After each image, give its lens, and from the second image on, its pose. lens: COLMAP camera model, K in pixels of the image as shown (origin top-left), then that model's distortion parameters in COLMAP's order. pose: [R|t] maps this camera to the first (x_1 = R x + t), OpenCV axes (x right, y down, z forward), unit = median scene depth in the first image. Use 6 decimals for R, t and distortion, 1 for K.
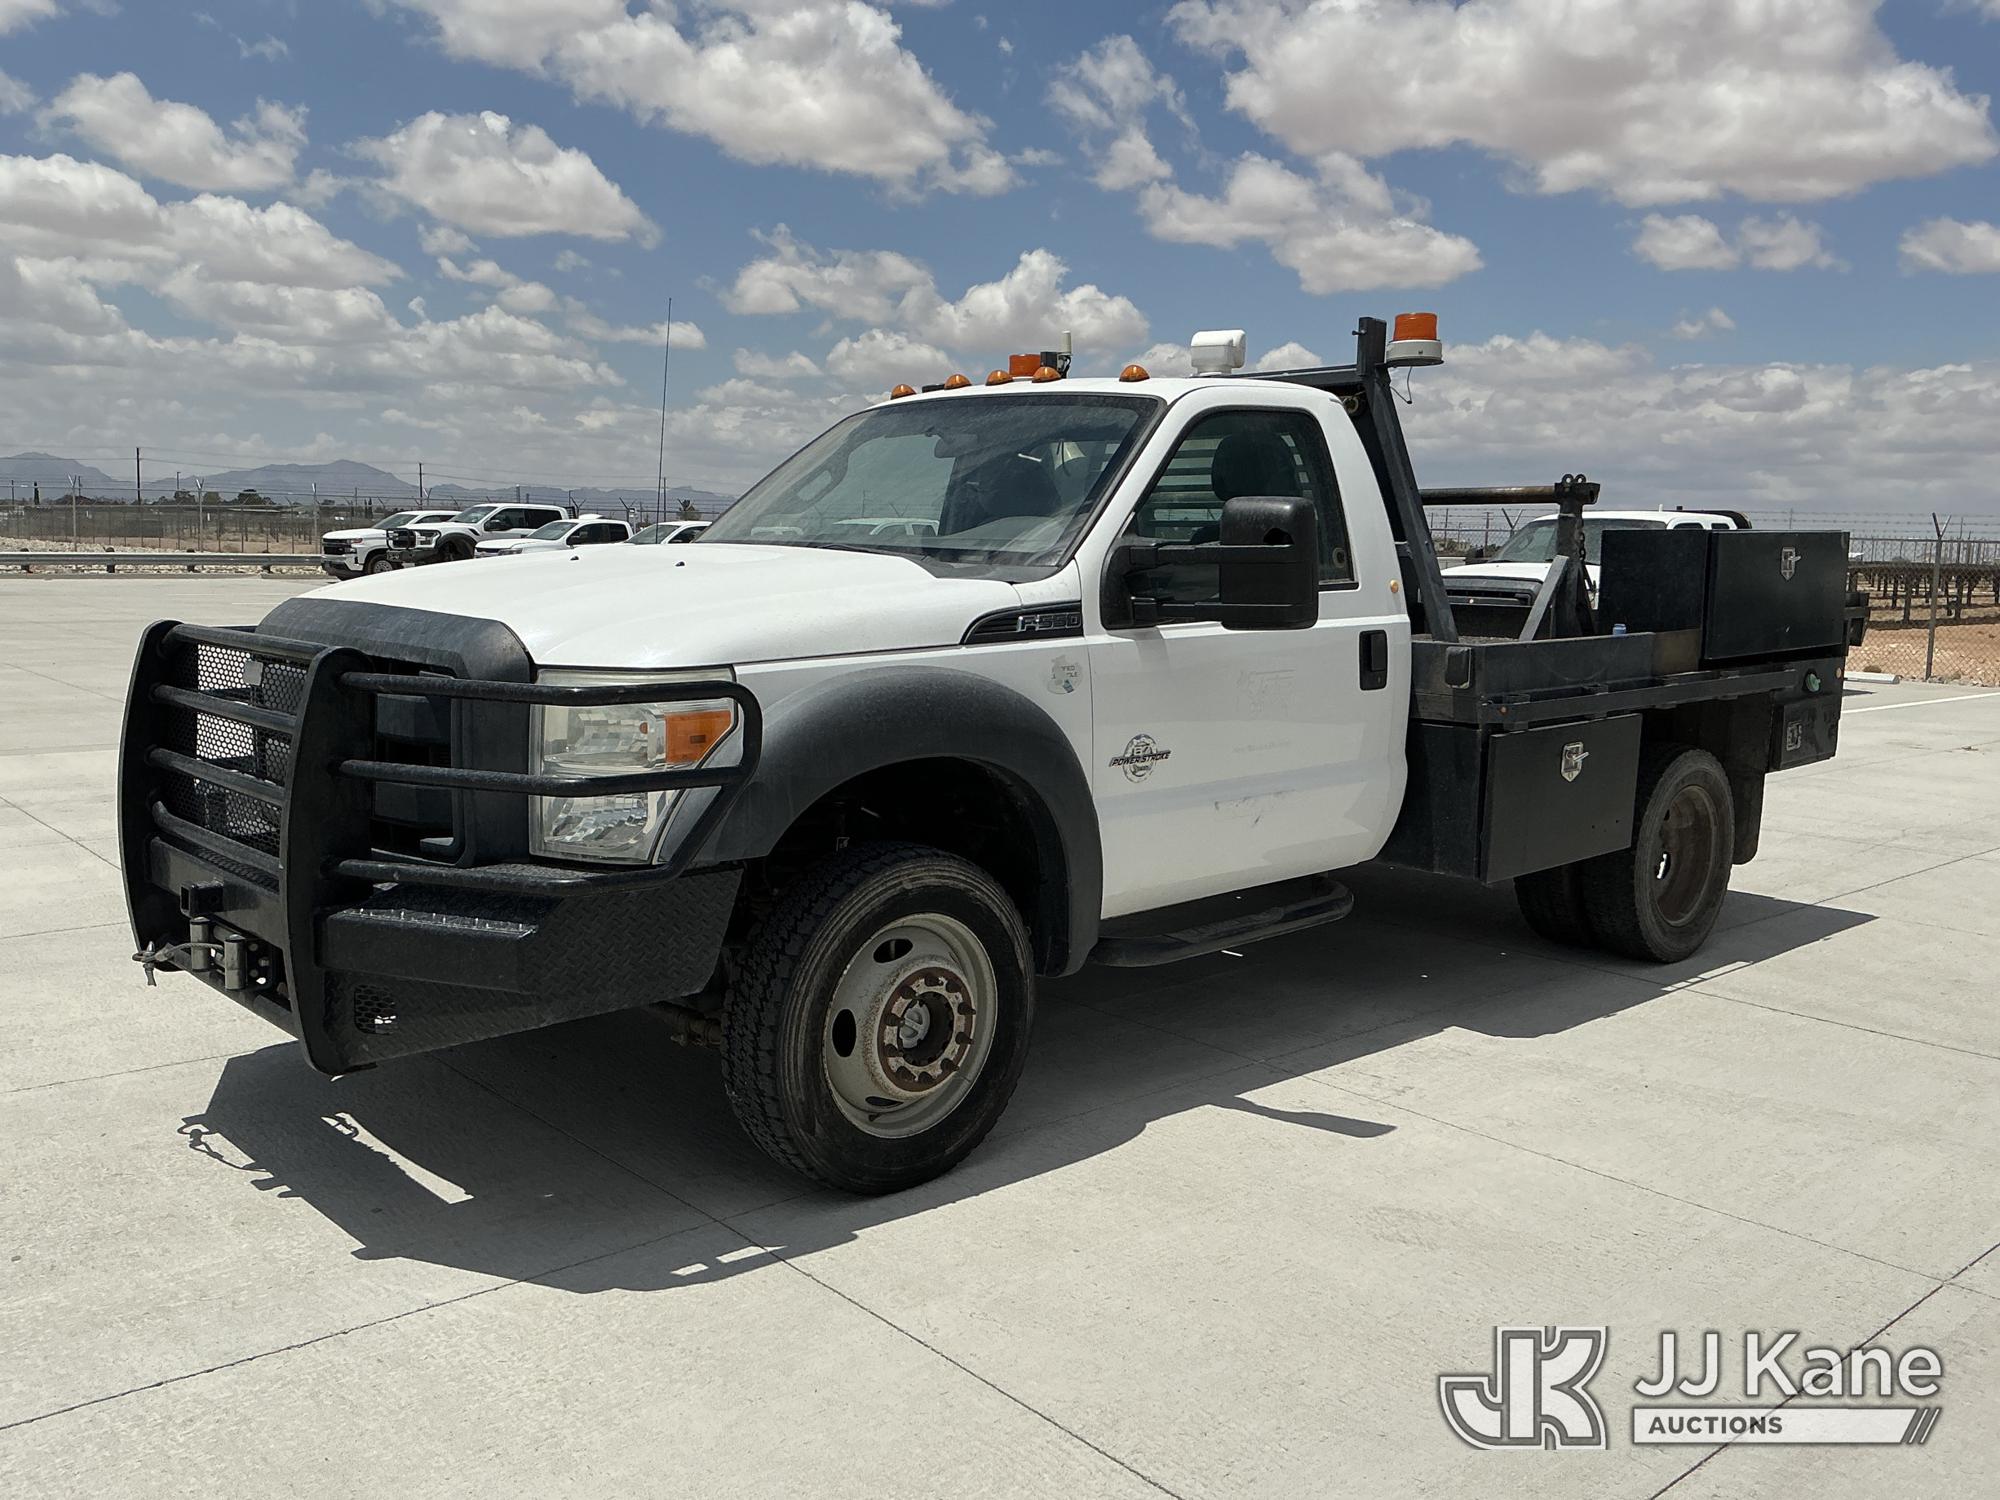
lens RADIAL K [[1750.1, 0, 989.4], [0, 1750.1, 769.8], [0, 0, 1]] dist [0.052112, -0.035973]
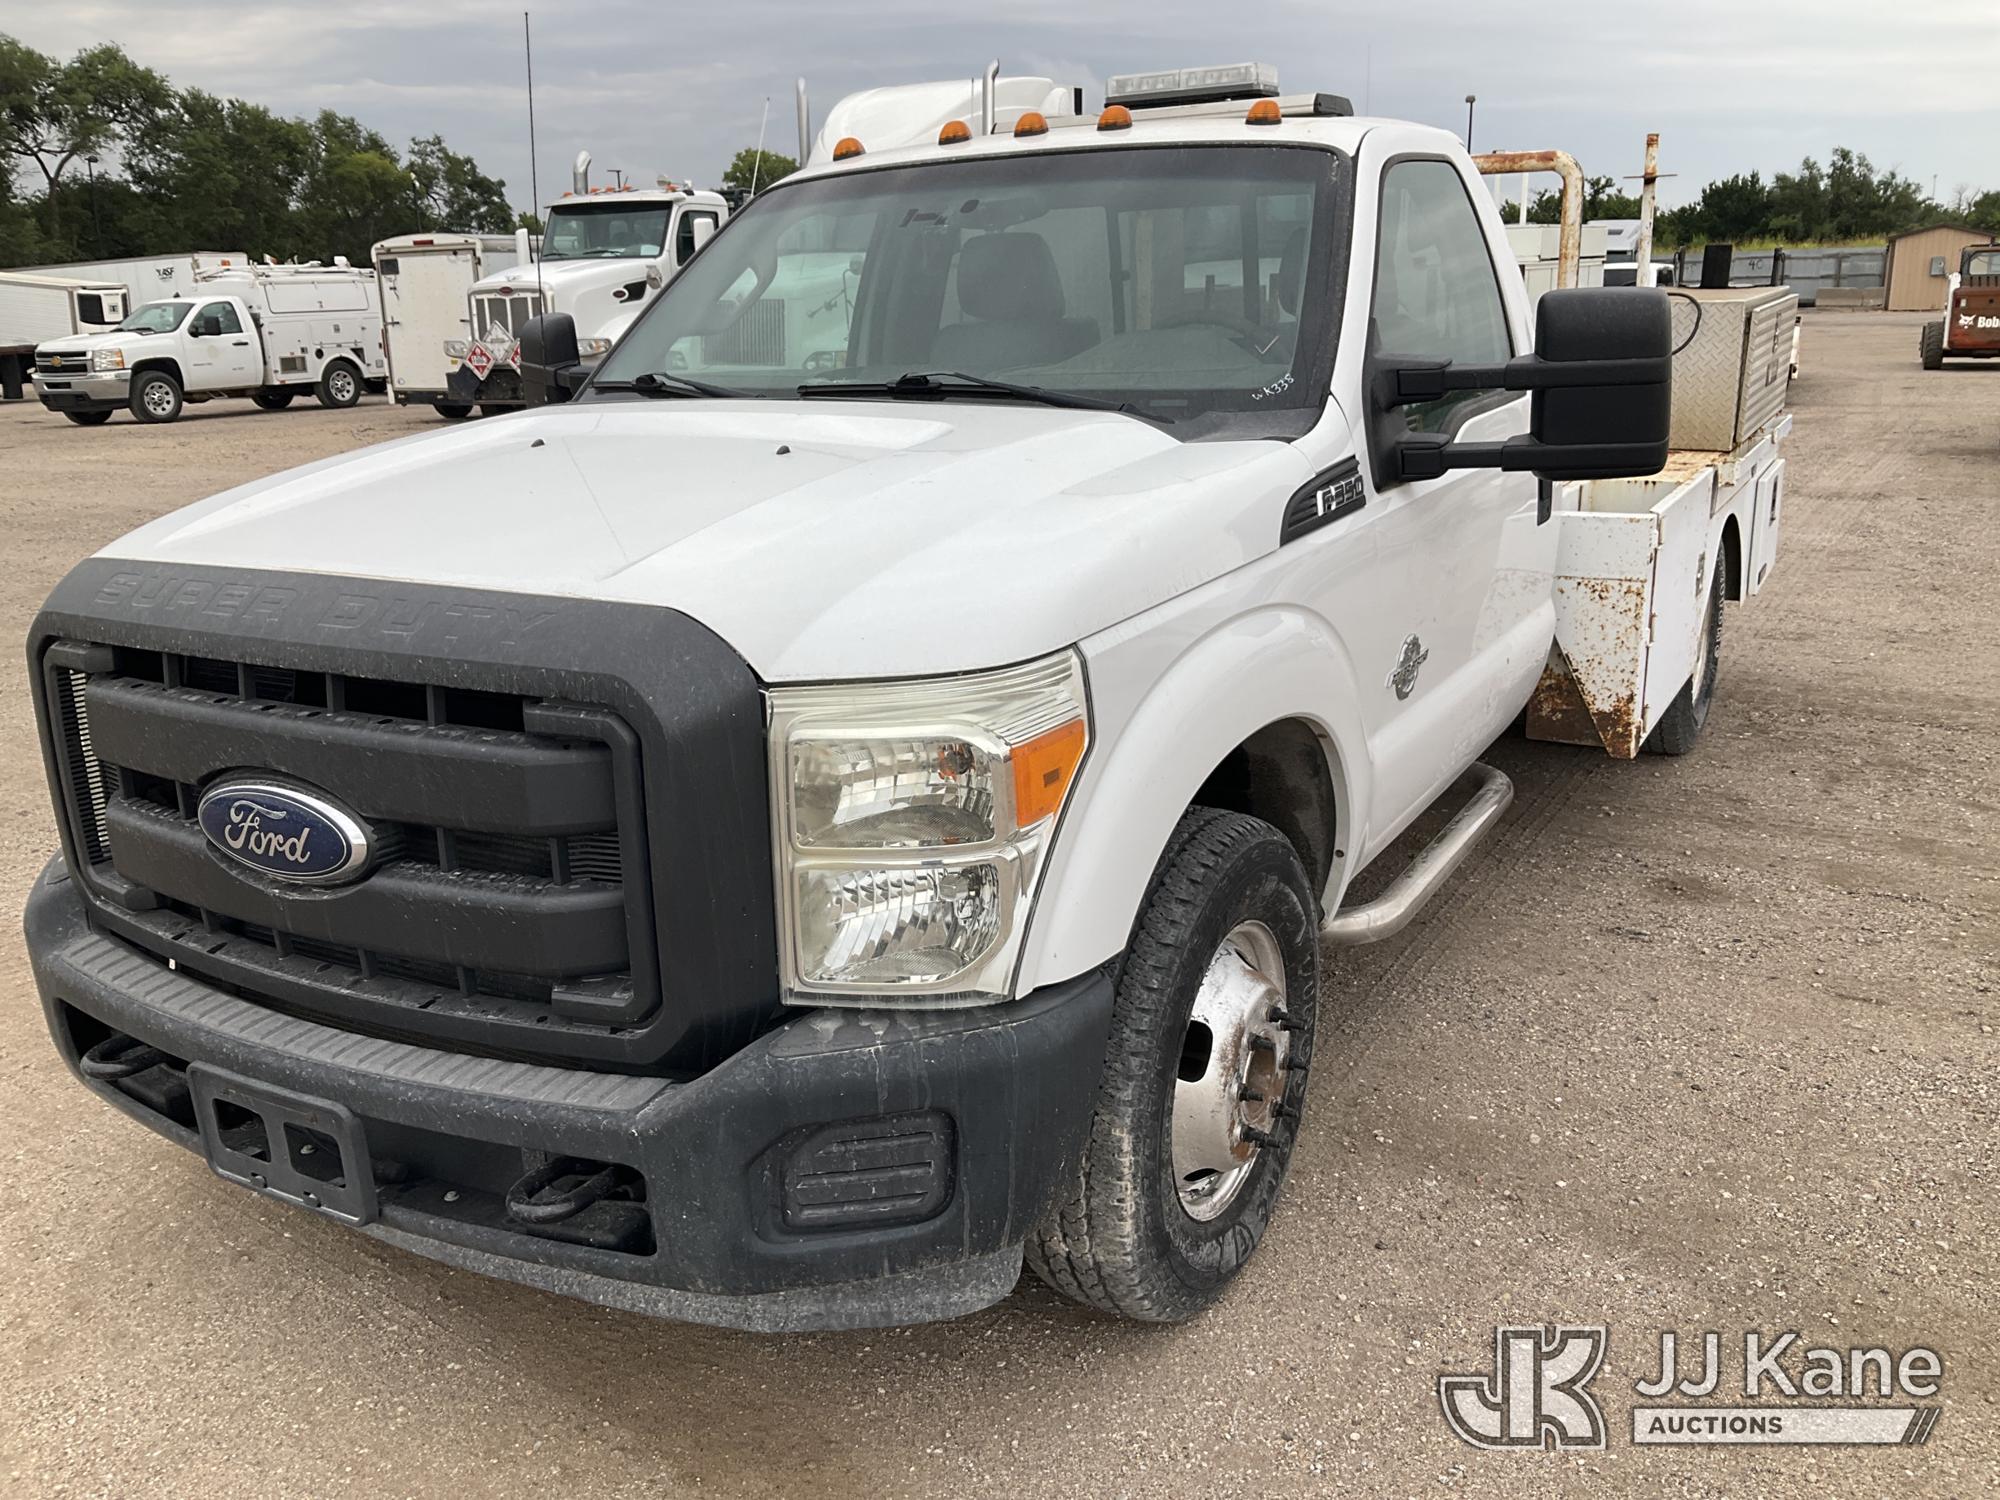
lens RADIAL K [[1750.1, 0, 1009.3], [0, 1750.1, 736.6], [0, 0, 1]] dist [0.052112, -0.035973]
pose [[0.951863, -0.121135, 0.281574, -0.283869], [0.086273, 0.987339, 0.133111, -0.091791], [-0.294134, -0.102411, 0.950262, 0.377400]]
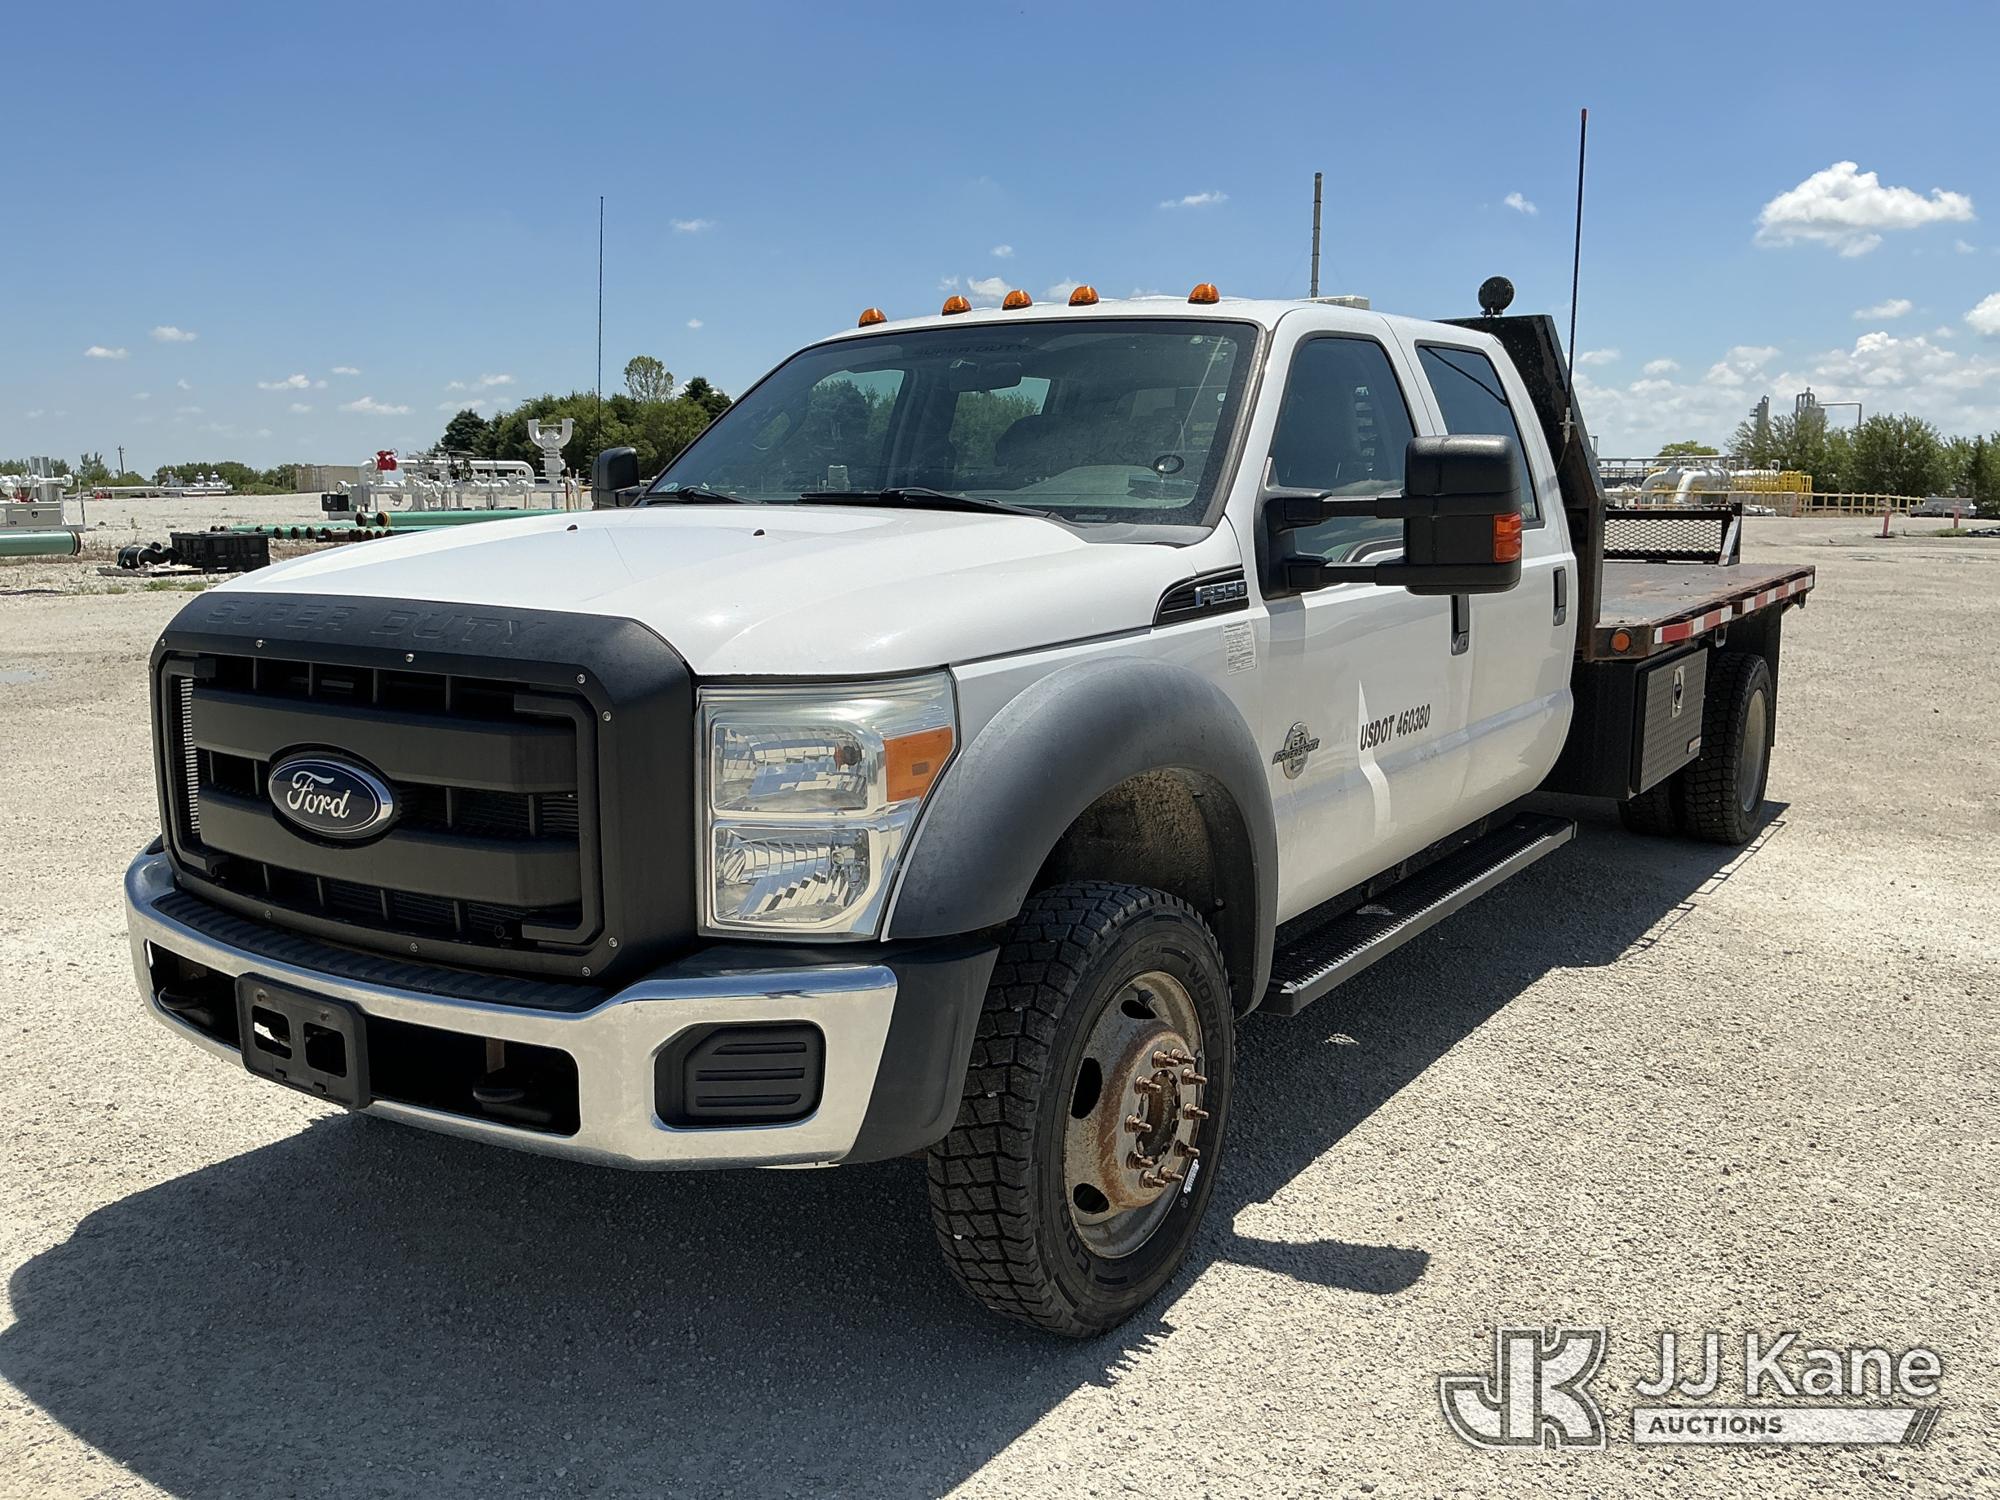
lens RADIAL K [[1750.1, 0, 1016.8], [0, 1750.1, 761.1], [0, 0, 1]] dist [0.052112, -0.035973]
pose [[0.969956, -0.053070, 0.237422, -0.251104], [0.047638, 0.998456, 0.028560, -0.033685], [-0.238571, -0.016392, 0.970987, 0.226196]]
